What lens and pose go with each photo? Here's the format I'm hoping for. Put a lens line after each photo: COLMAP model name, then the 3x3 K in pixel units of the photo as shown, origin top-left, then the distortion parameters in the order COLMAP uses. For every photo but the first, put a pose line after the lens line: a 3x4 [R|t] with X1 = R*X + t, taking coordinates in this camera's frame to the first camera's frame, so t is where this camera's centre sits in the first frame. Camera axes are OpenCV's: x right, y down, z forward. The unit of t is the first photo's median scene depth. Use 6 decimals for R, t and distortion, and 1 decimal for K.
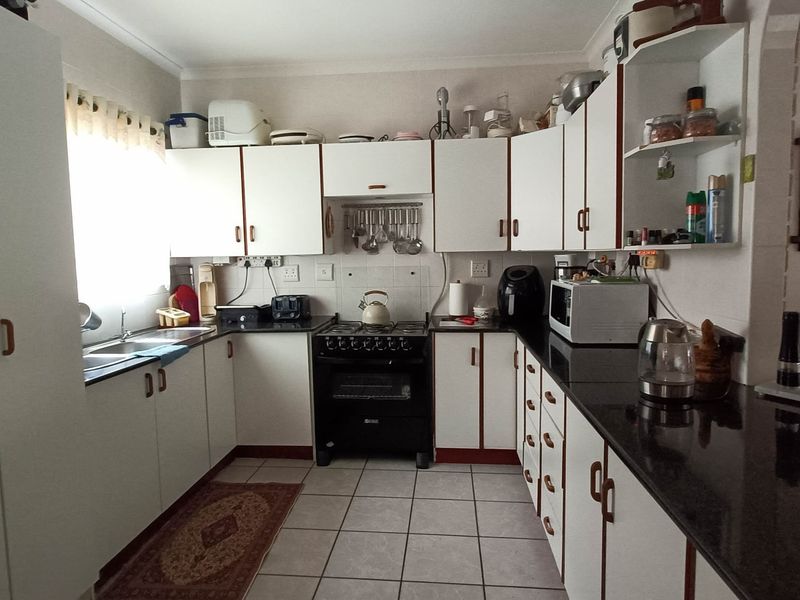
lens RADIAL K [[485.4, 0, 407.1], [0, 485.4, 300.2], [0, 0, 1]] dist [0.009925, 0.002714]
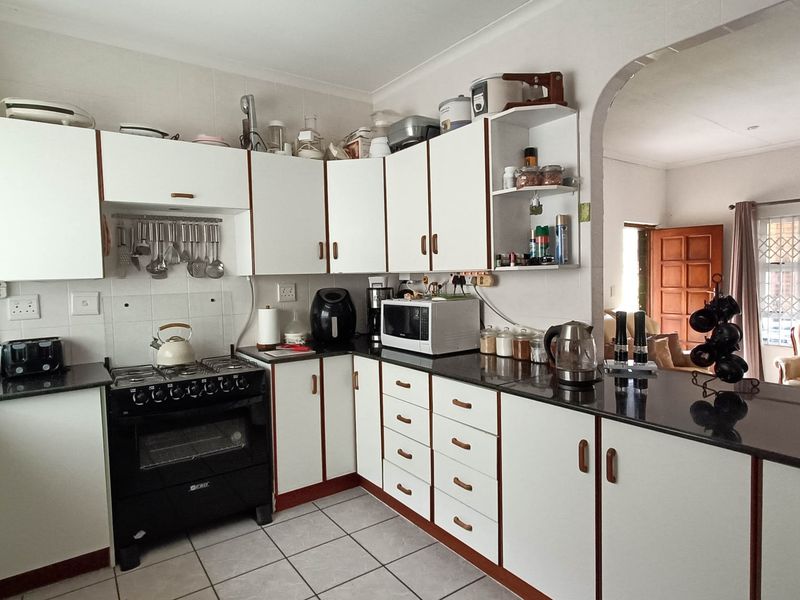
lens RADIAL K [[485.4, 0, 404.2], [0, 485.4, 300.6], [0, 0, 1]] dist [0.009925, 0.002714]
pose [[0.753799, -0.038169, 0.655995, -0.331544], [0.074534, 0.996835, -0.027646, -0.007166], [-0.652864, 0.069733, 0.754259, 0.155612]]
